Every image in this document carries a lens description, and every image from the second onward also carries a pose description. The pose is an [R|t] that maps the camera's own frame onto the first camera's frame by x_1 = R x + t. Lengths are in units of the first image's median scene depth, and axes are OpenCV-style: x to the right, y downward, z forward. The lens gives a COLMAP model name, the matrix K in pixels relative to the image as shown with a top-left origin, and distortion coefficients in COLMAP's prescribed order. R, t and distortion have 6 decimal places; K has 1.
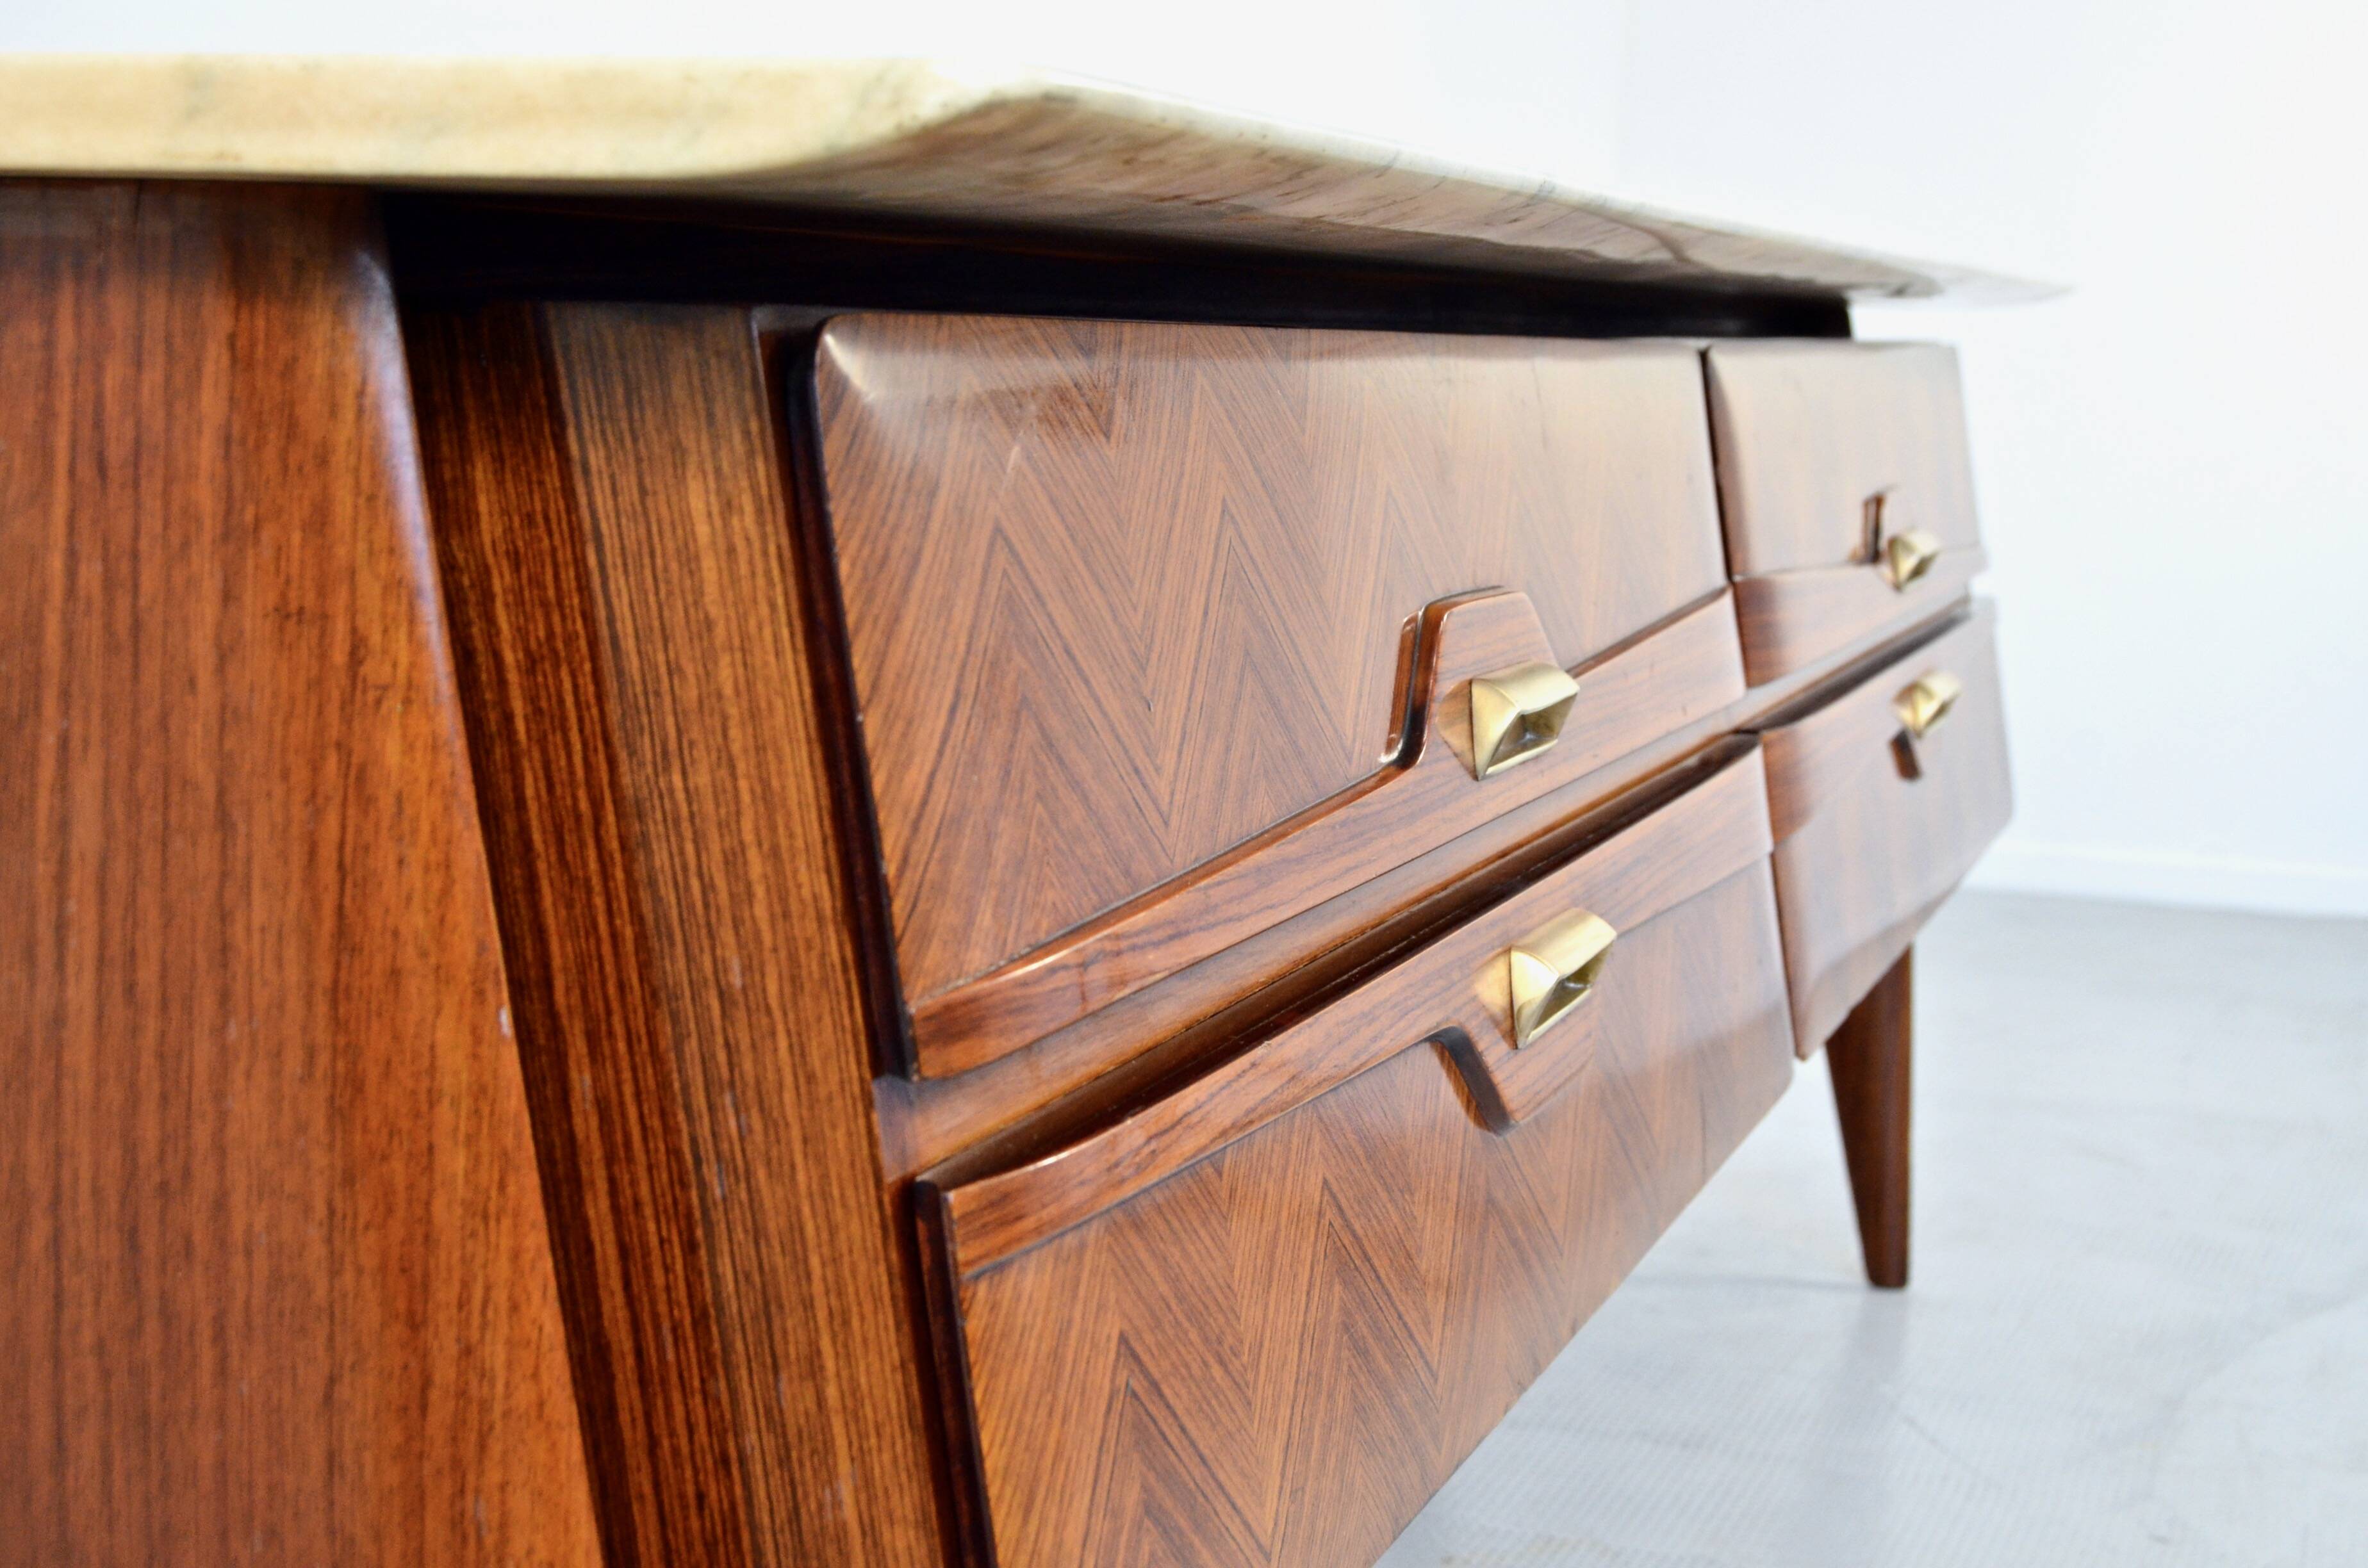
lens RADIAL K [[3381.6, 0, 1184.0], [0, 3381.6, 784.0], [0, 0, 1]] dist [-0.001368, -0.003702]
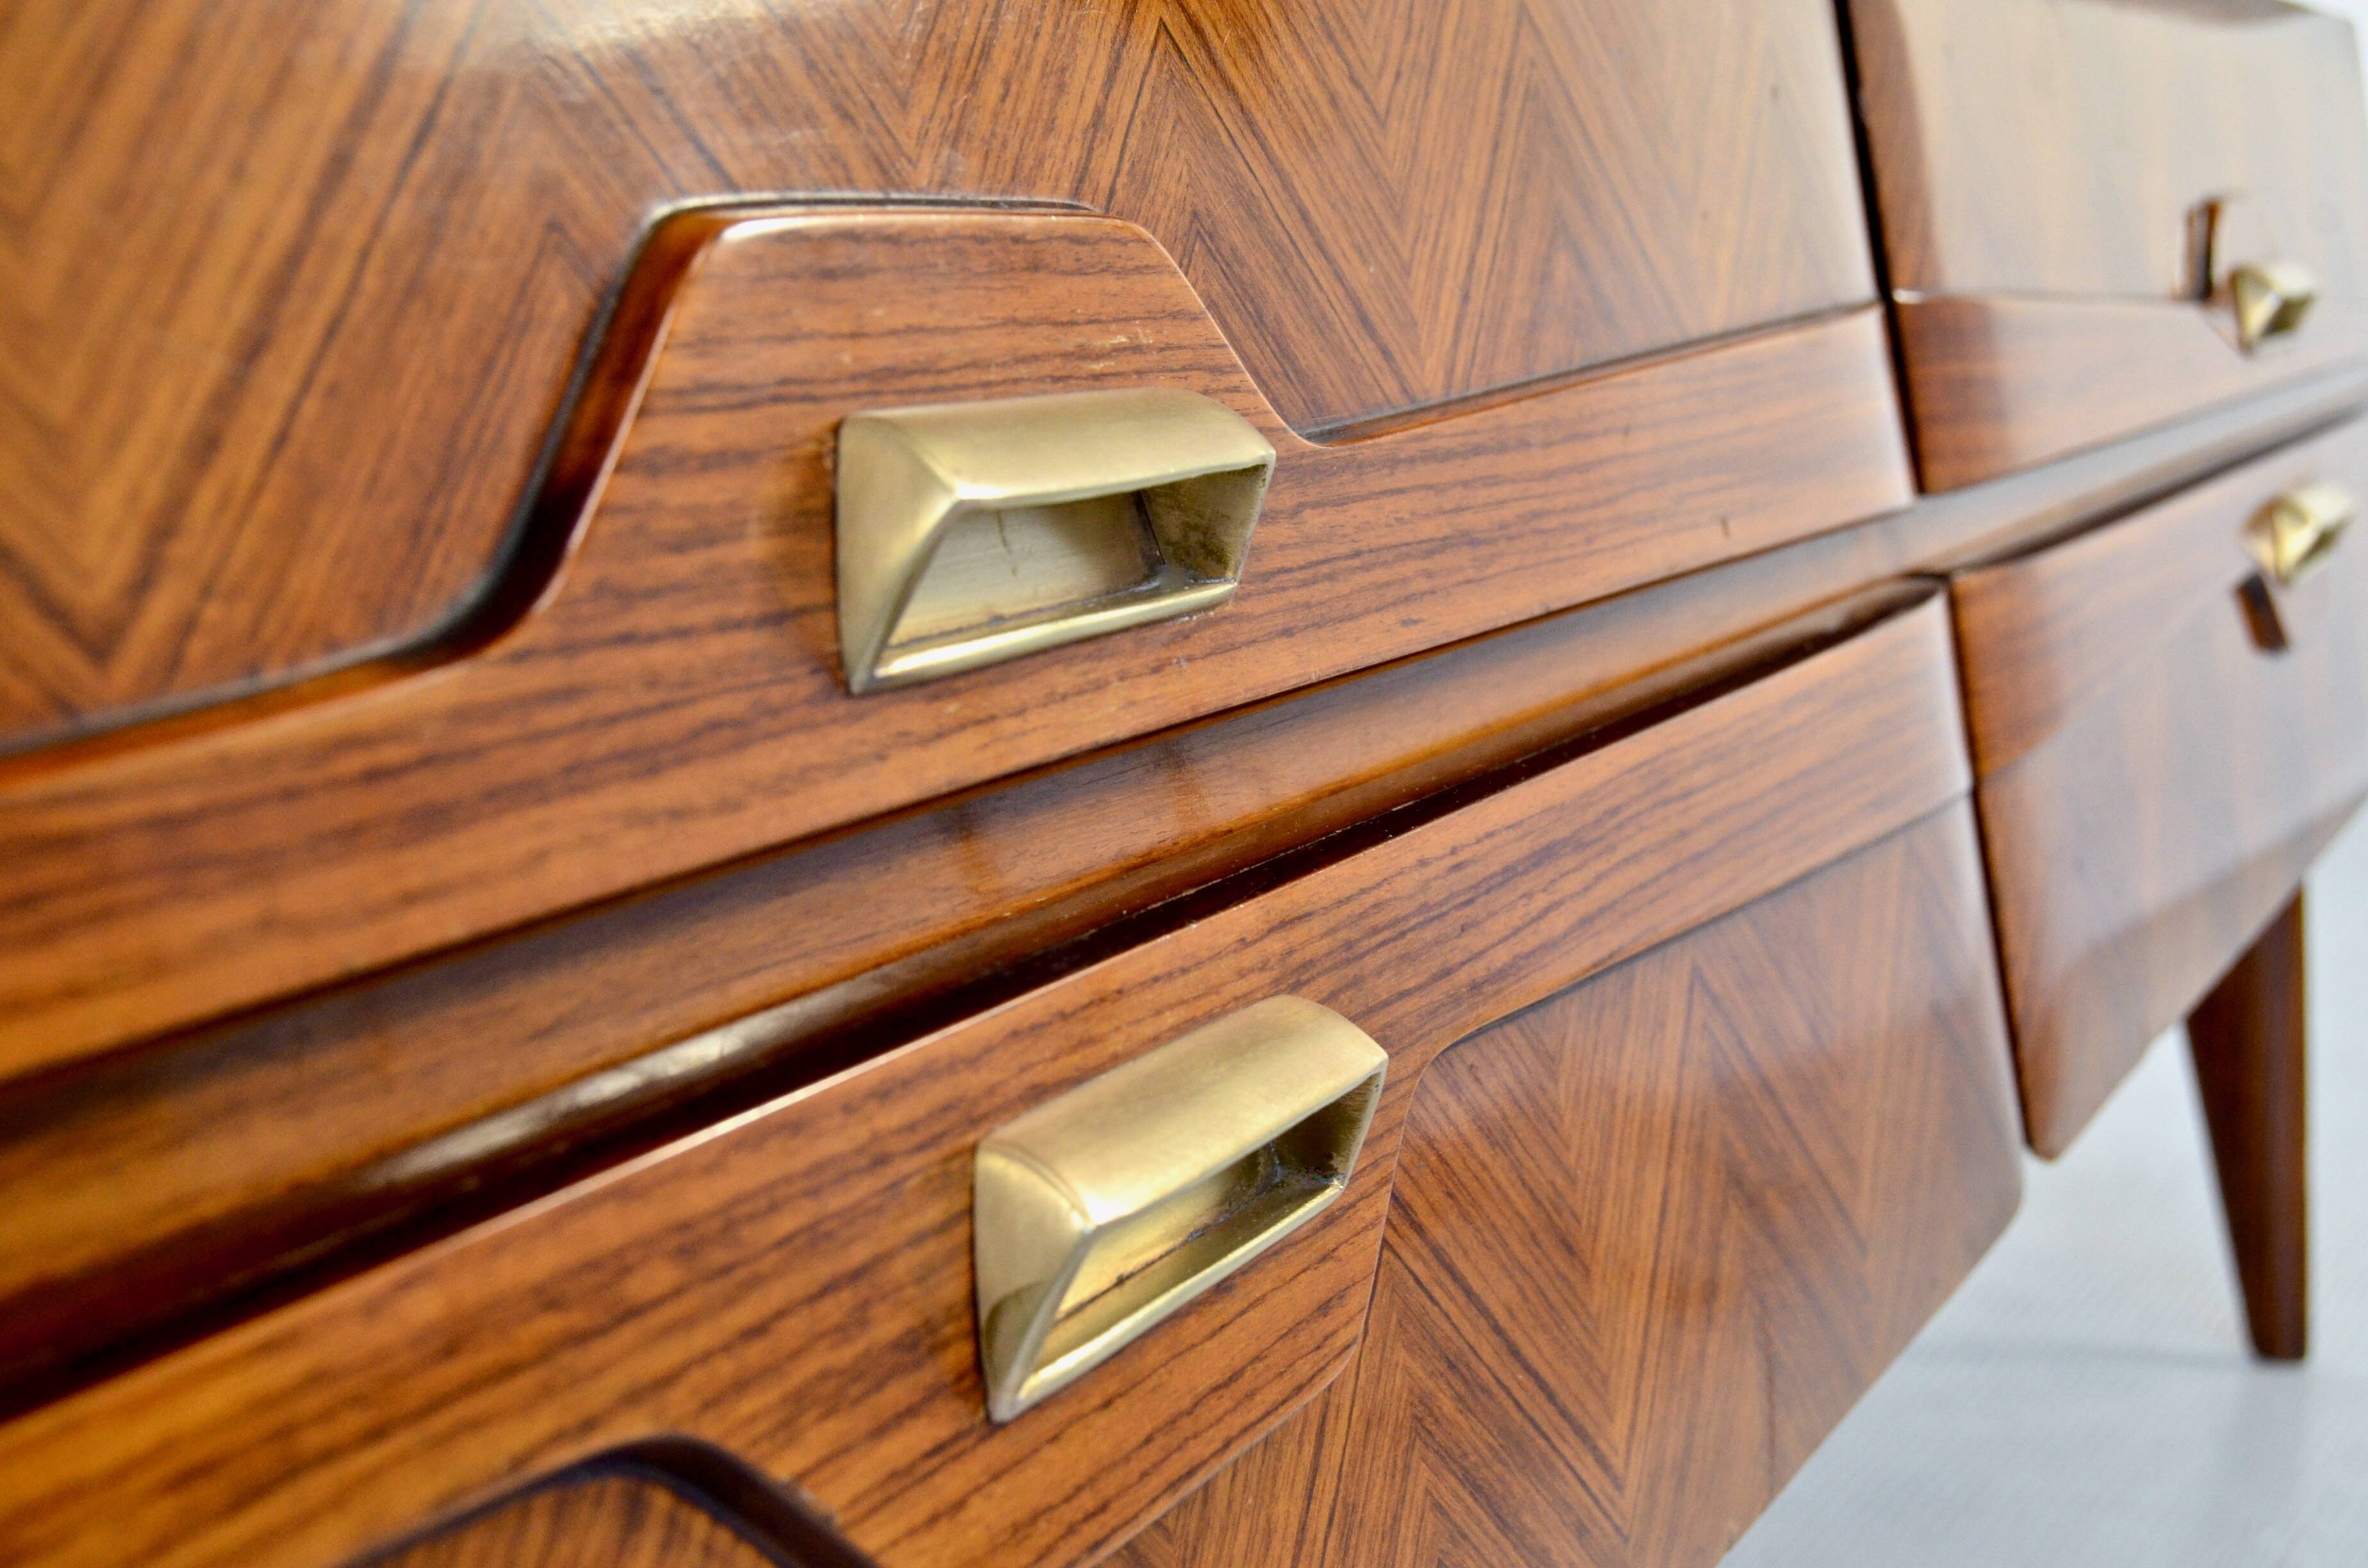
lens RADIAL K [[3381.6, 0, 1184.0], [0, 3381.6, 784.0], [0, 0, 1]] dist [-0.001368, -0.003702]
pose [[0.992478, -0.026198, -0.119586, 0.251348], [0.029606, 0.999202, 0.026807, -0.000064], [0.118788, -0.030146, 0.992462, 0.999684]]
